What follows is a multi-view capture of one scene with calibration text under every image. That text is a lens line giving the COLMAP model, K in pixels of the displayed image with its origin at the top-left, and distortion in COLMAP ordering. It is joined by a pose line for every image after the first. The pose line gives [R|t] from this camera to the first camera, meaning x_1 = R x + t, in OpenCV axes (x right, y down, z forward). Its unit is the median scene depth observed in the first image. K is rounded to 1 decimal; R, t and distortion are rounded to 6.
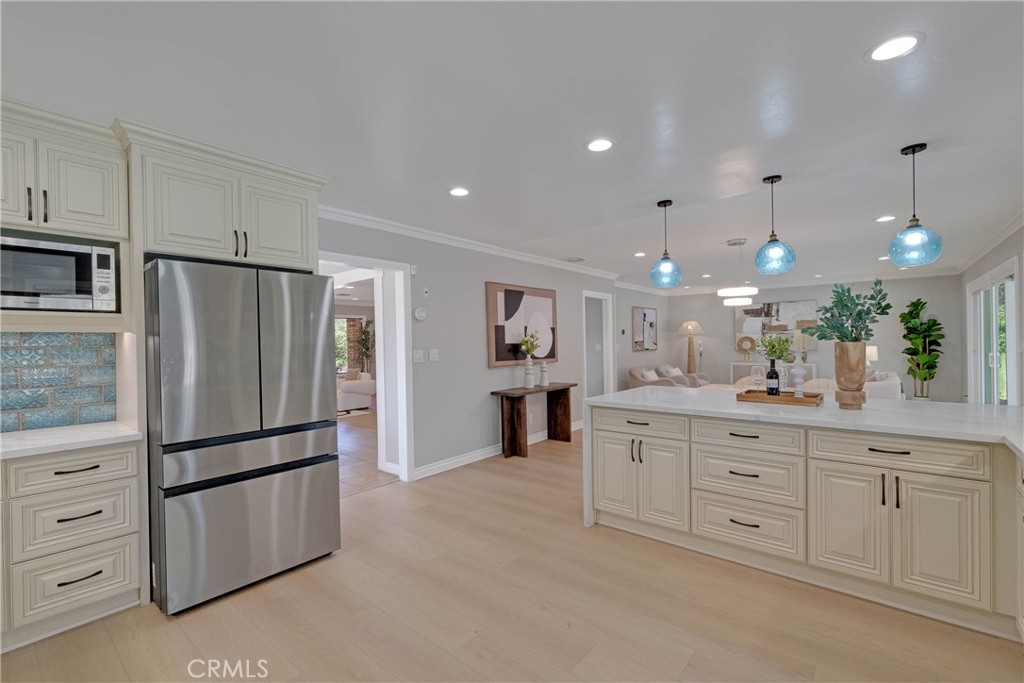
lens RADIAL K [[445.2, 0, 502.1], [0, 445.2, 345.9], [0, 0, 1]] dist [-0.003598, -0.000940]
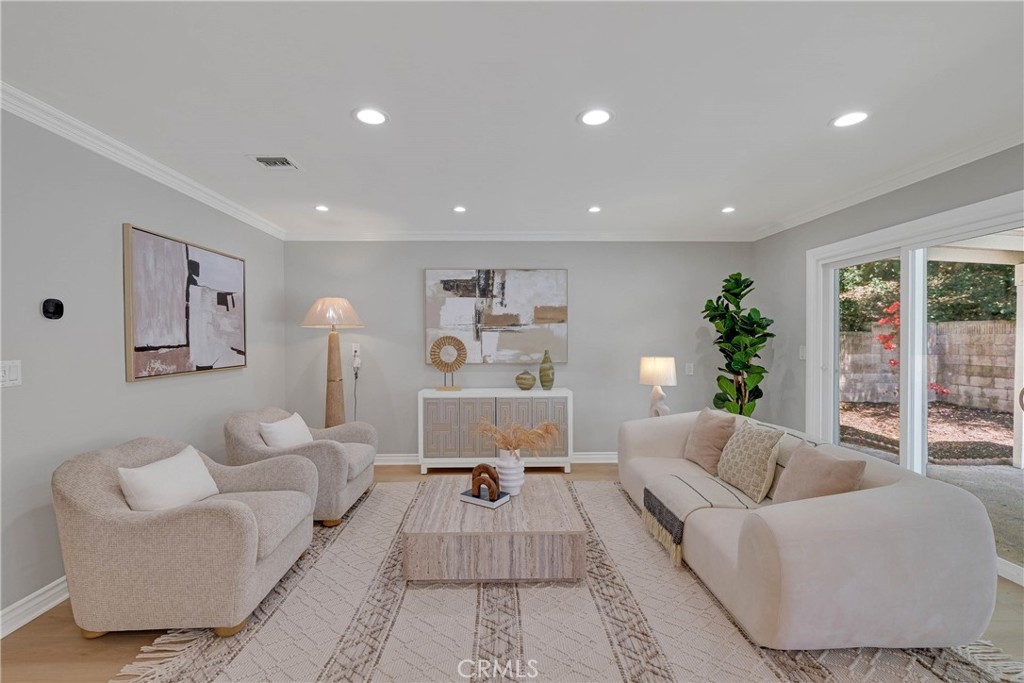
lens RADIAL K [[445.2, 0, 506.2], [0, 445.2, 345.7], [0, 0, 1]] dist [-0.003598, -0.000940]
pose [[0.737158, 0.002109, 0.675717, 0.274771], [-0.003659, 0.999993, 0.000870, -0.011352], [-0.675711, -0.003113, 0.737160, 0.611065]]
